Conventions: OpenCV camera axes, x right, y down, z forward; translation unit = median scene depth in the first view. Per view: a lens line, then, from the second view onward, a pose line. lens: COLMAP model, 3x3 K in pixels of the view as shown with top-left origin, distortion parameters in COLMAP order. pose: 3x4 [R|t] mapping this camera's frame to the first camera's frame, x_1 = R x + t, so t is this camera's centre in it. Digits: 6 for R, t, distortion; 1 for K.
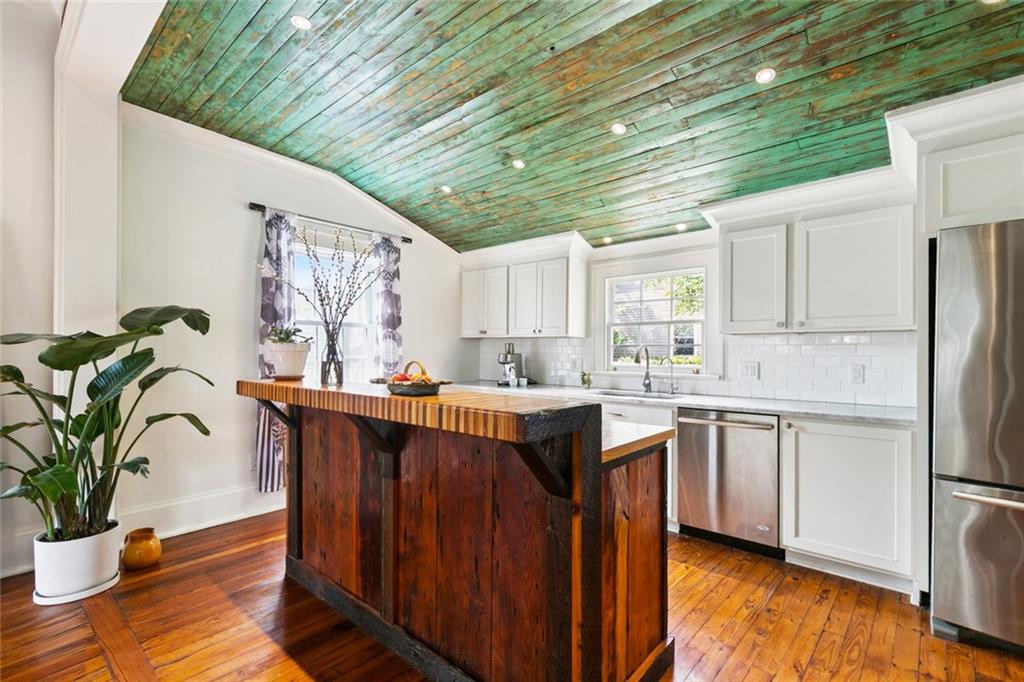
lens RADIAL K [[468.5, 0, 519.0], [0, 468.5, 351.3], [0, 0, 1]] dist [0.004144, -0.001836]
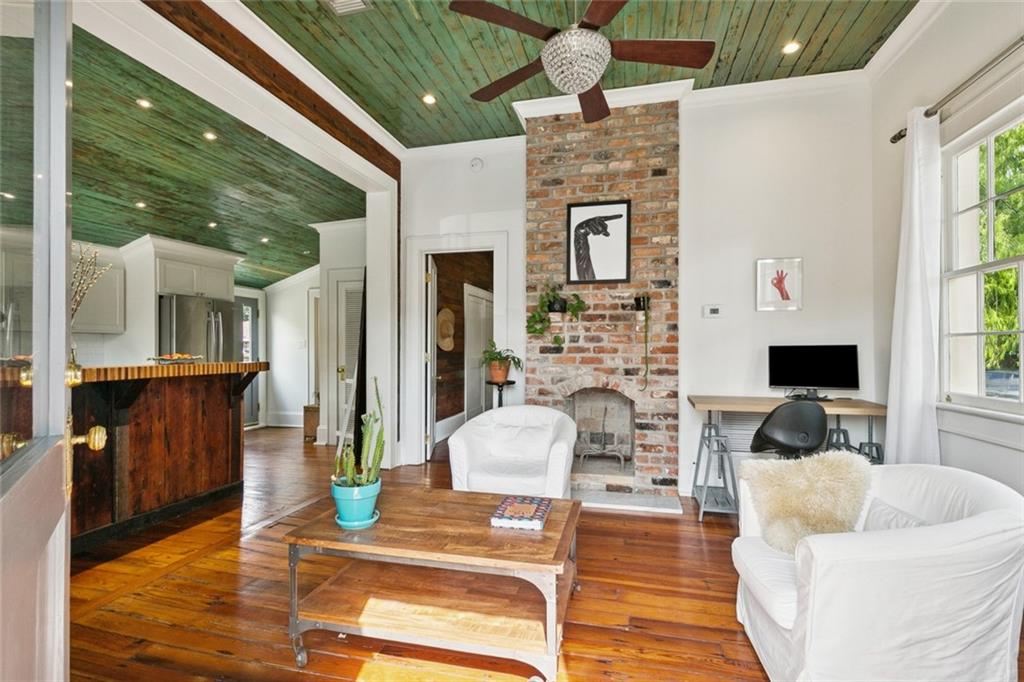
lens RADIAL K [[468.5, 0, 515.9], [0, 468.5, 348.4], [0, 0, 1]] dist [0.004144, -0.001836]
pose [[-0.452588, -0.003229, 0.891714, -2.447130], [0.000314, 0.999993, 0.003780, 0.017101], [-0.891719, 0.001991, -0.452584, 0.608894]]
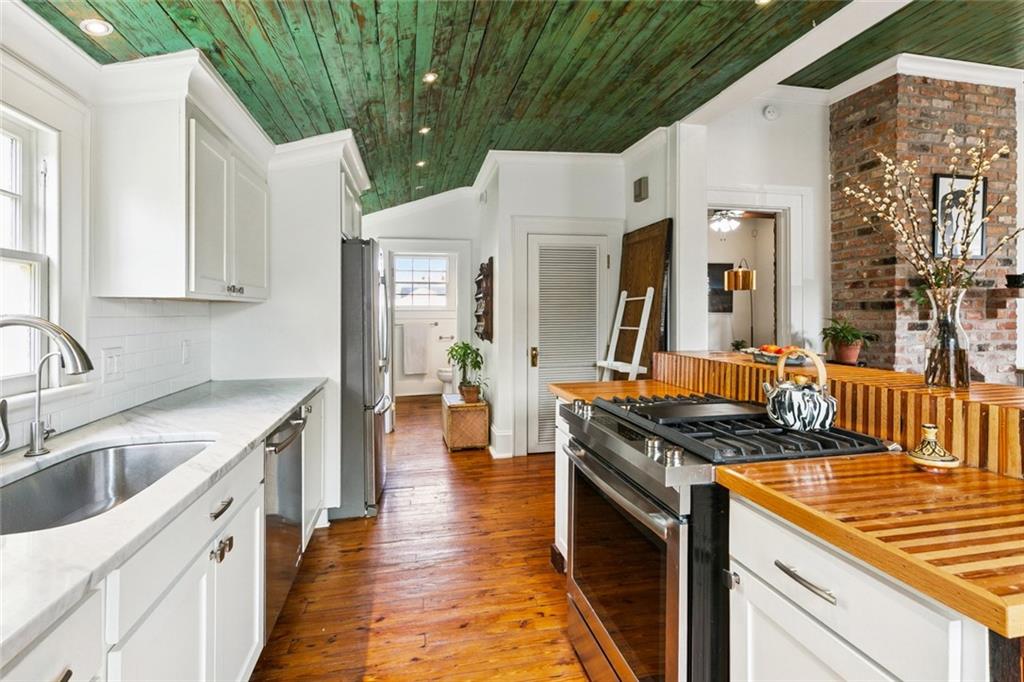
lens RADIAL K [[468.5, 0, 505.2], [0, 468.5, 310.8], [0, 0, 1]] dist [0.004144, -0.001836]
pose [[-0.793607, -0.000254, 0.608430, -0.450613], [0.000745, 0.999999, 0.001388, -0.039910], [-0.608430, 0.001555, -0.793606, 2.144304]]
